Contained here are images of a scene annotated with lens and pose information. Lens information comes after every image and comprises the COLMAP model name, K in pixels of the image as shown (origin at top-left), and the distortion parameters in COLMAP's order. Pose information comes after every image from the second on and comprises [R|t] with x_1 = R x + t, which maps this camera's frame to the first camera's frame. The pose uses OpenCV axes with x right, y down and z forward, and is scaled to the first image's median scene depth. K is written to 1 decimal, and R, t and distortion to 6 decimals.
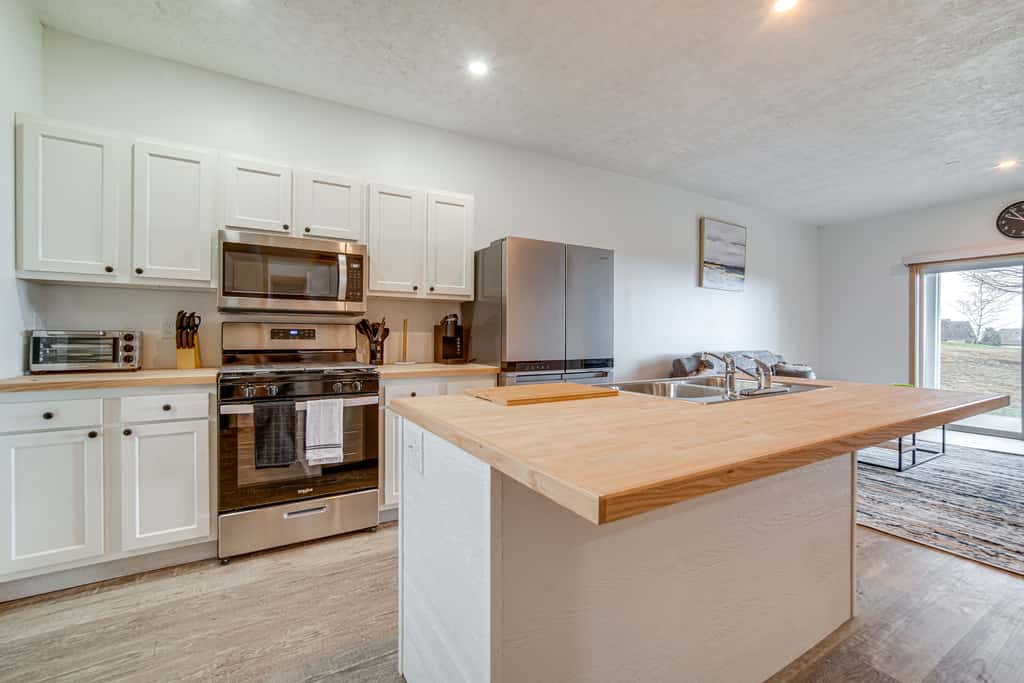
lens RADIAL K [[442.5, 0, 510.3], [0, 442.5, 338.9], [0, 0, 1]] dist [-0.037763, 0.015046]
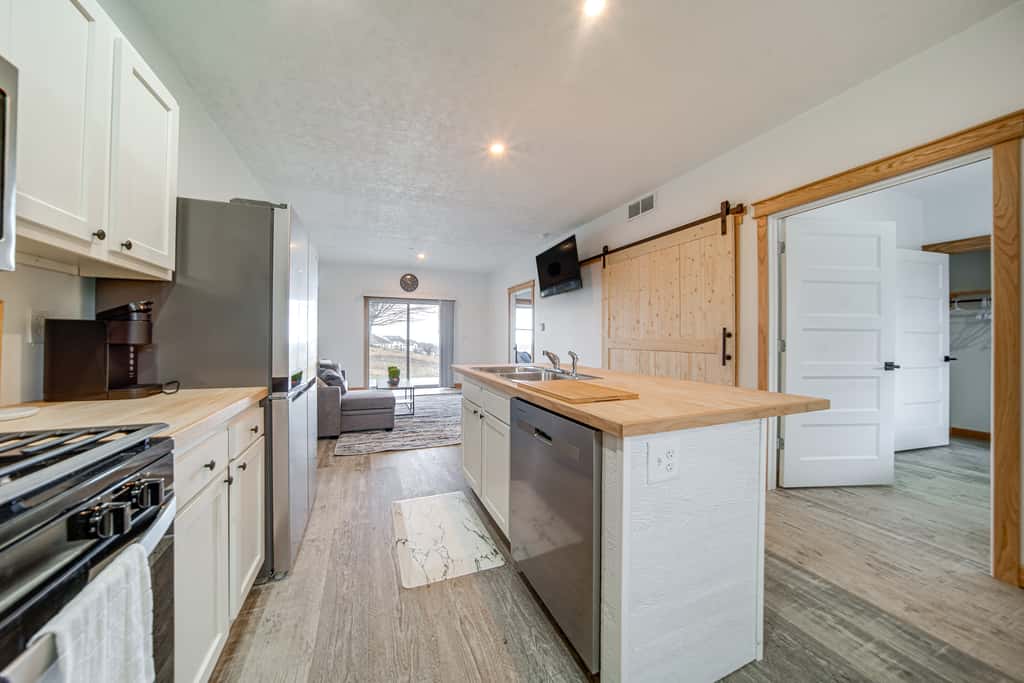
lens RADIAL K [[321.3, 0, 488.4], [0, 321.3, 341.1], [0, 0, 1]] dist [-0.029604, 0.000036]
pose [[0.176264, -0.010073, 0.984291, -0.515438], [0.005303, 0.999943, 0.009283, -0.012531], [-0.984329, 0.003584, 0.176307, 0.662102]]
